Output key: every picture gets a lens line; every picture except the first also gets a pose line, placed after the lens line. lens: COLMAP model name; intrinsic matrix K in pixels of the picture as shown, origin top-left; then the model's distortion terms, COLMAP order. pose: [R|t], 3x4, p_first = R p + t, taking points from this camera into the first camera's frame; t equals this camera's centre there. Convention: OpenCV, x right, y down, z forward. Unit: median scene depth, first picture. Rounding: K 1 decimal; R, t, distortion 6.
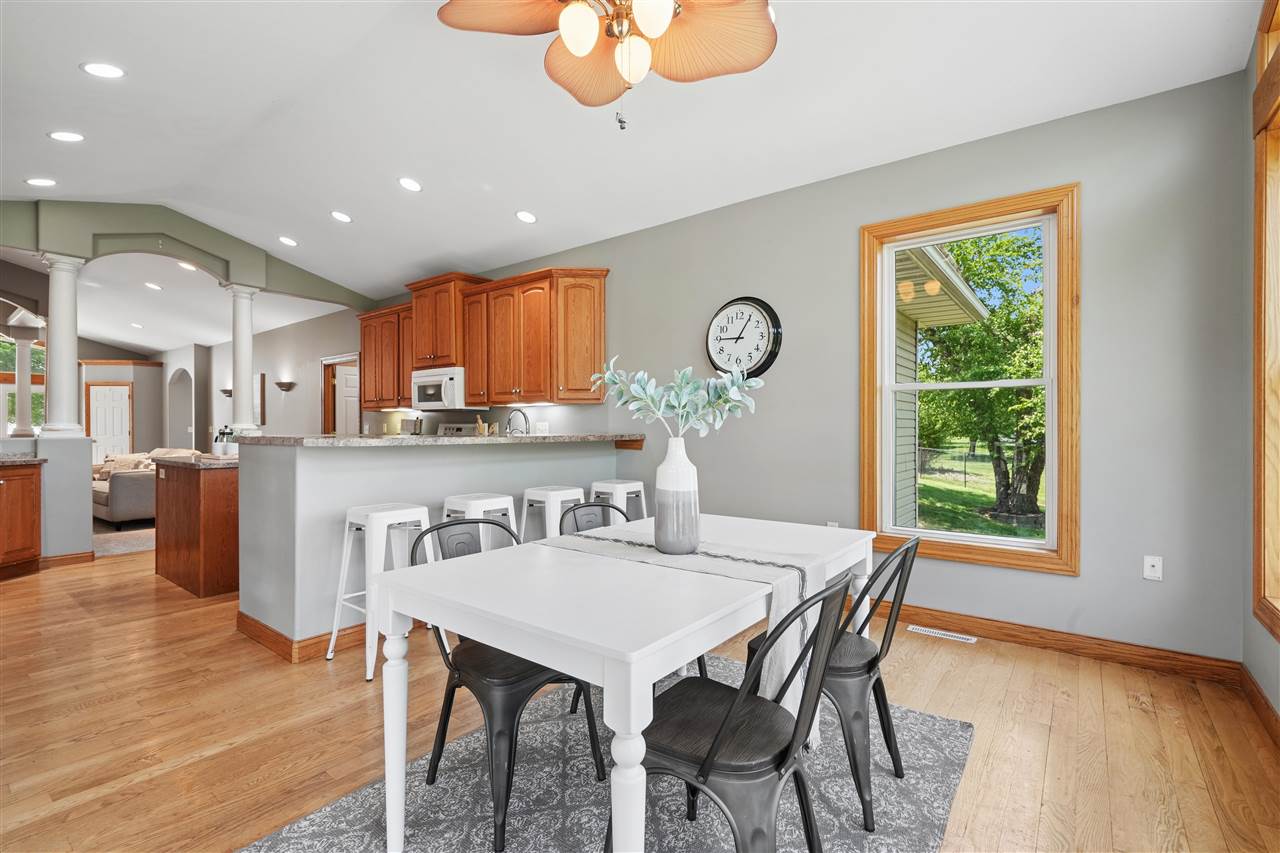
lens RADIAL K [[579.3, 0, 644.5], [0, 579.3, 420.3], [0, 0, 1]] dist [-0.009647, 0.003301]
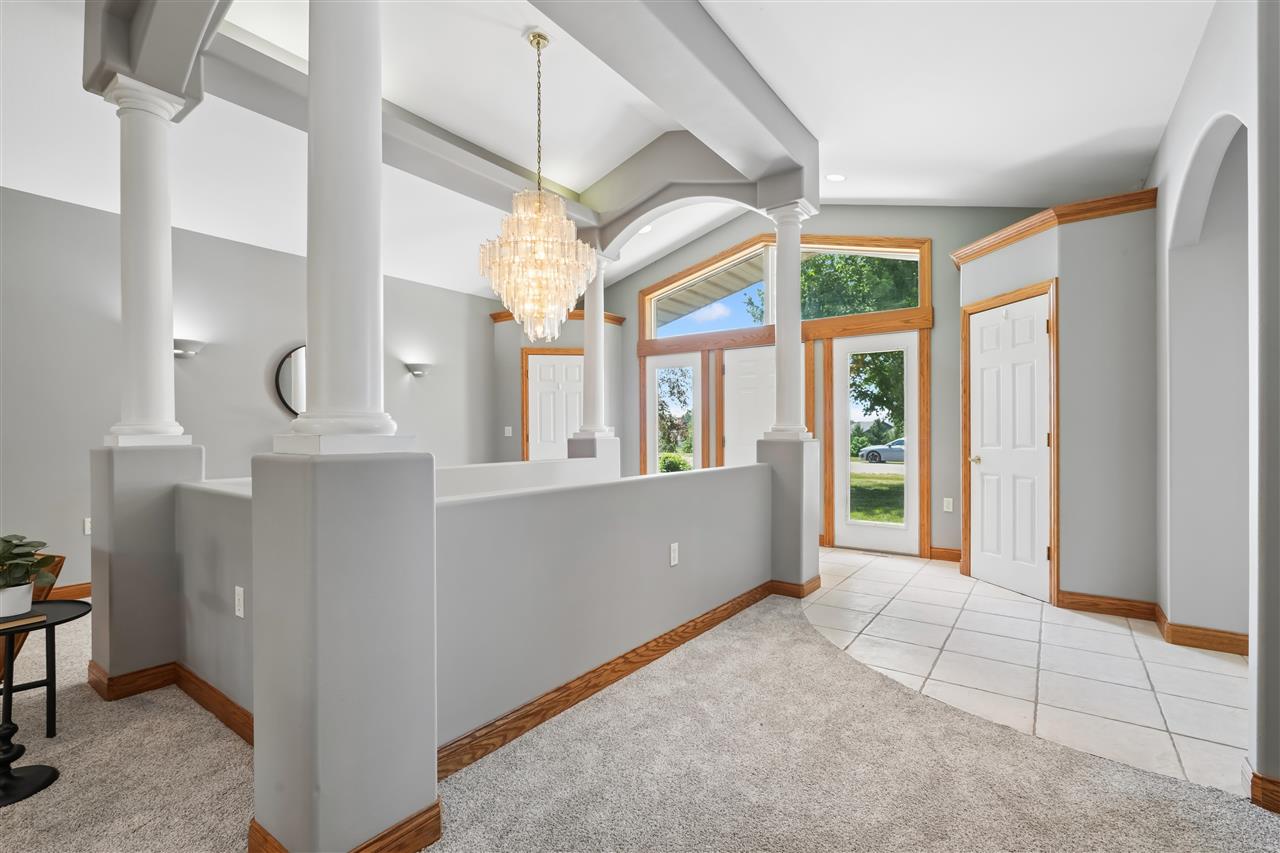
lens RADIAL K [[579.3, 0, 645.3], [0, 579.3, 430.7], [0, 0, 1]] dist [-0.009647, 0.003301]
pose [[0.029325, 0.001644, -0.999569, -1.125849], [0.022305, 0.999749, 0.002299, 0.022768], [0.999321, -0.022363, 0.029280, 1.482171]]
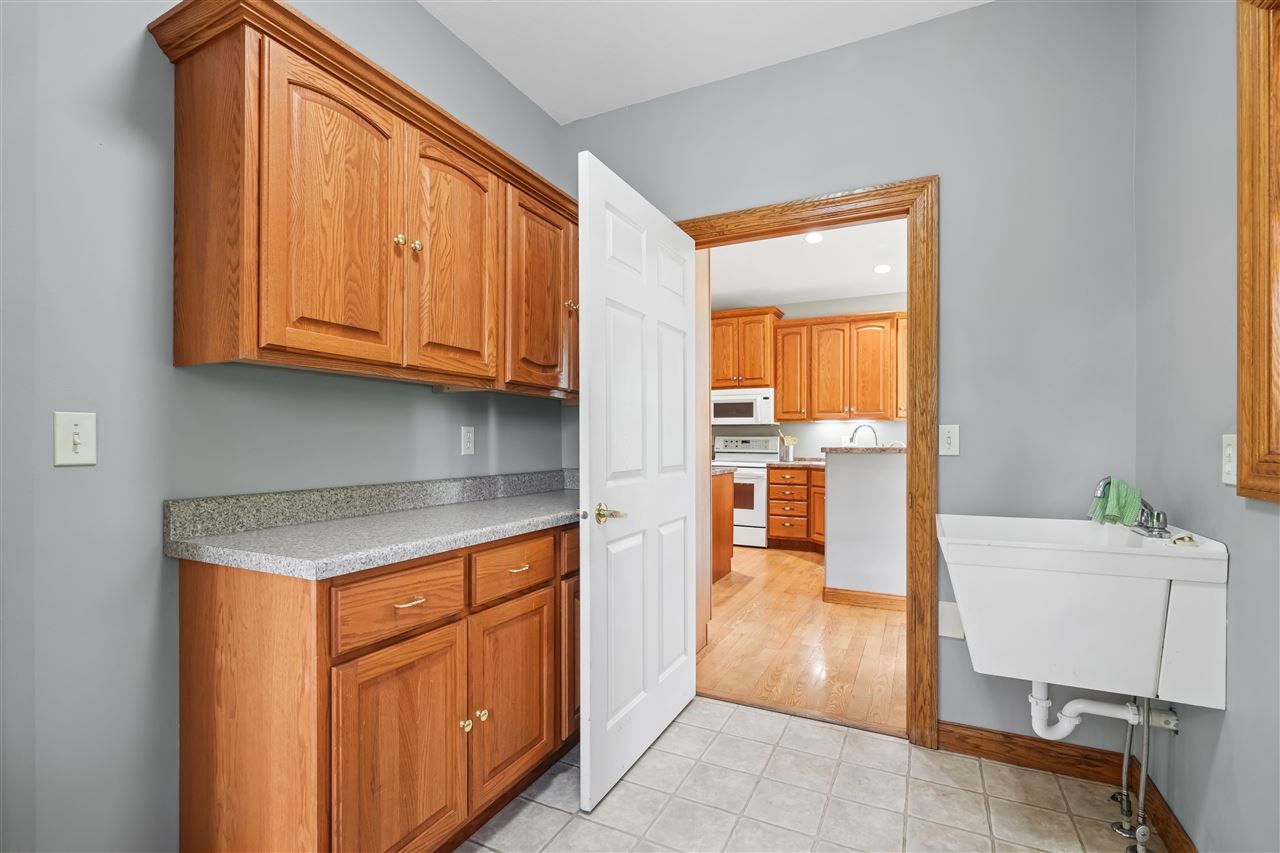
lens RADIAL K [[579.3, 0, 632.0], [0, 579.3, 439.7], [0, 0, 1]] dist [-0.009647, 0.003301]
pose [[0.980514, -0.000014, 0.196447, -0.770232], [-0.002603, 0.999911, 0.013062, -0.002357], [-0.196430, -0.013318, 0.980427, -0.084451]]
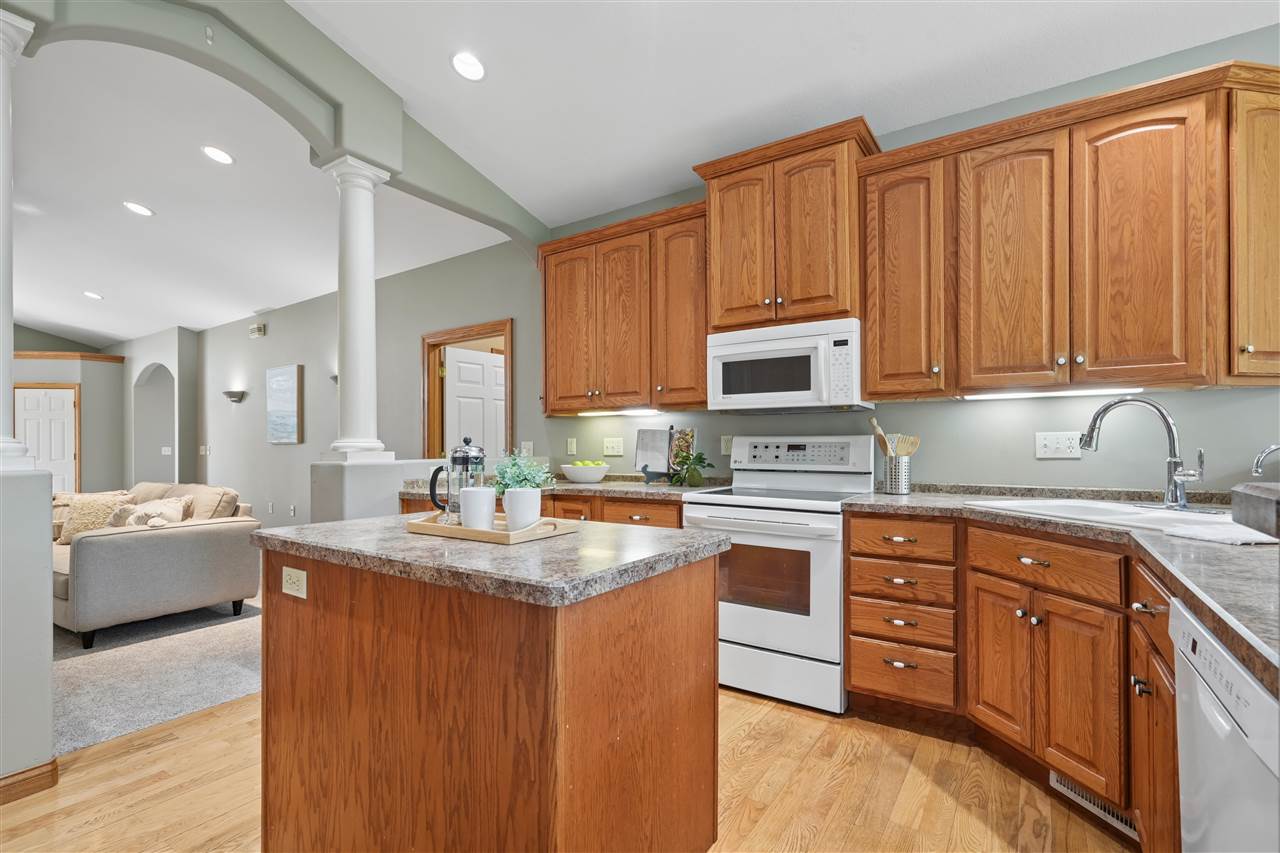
lens RADIAL K [[579.3, 0, 638.8], [0, 579.3, 445.4], [0, 0, 1]] dist [-0.009647, 0.003301]
pose [[0.997622, -0.004828, 0.068759, -0.500339], [0.004024, 0.999922, 0.011823, 0.007600], [-0.068811, -0.011518, 0.997563, 0.488350]]
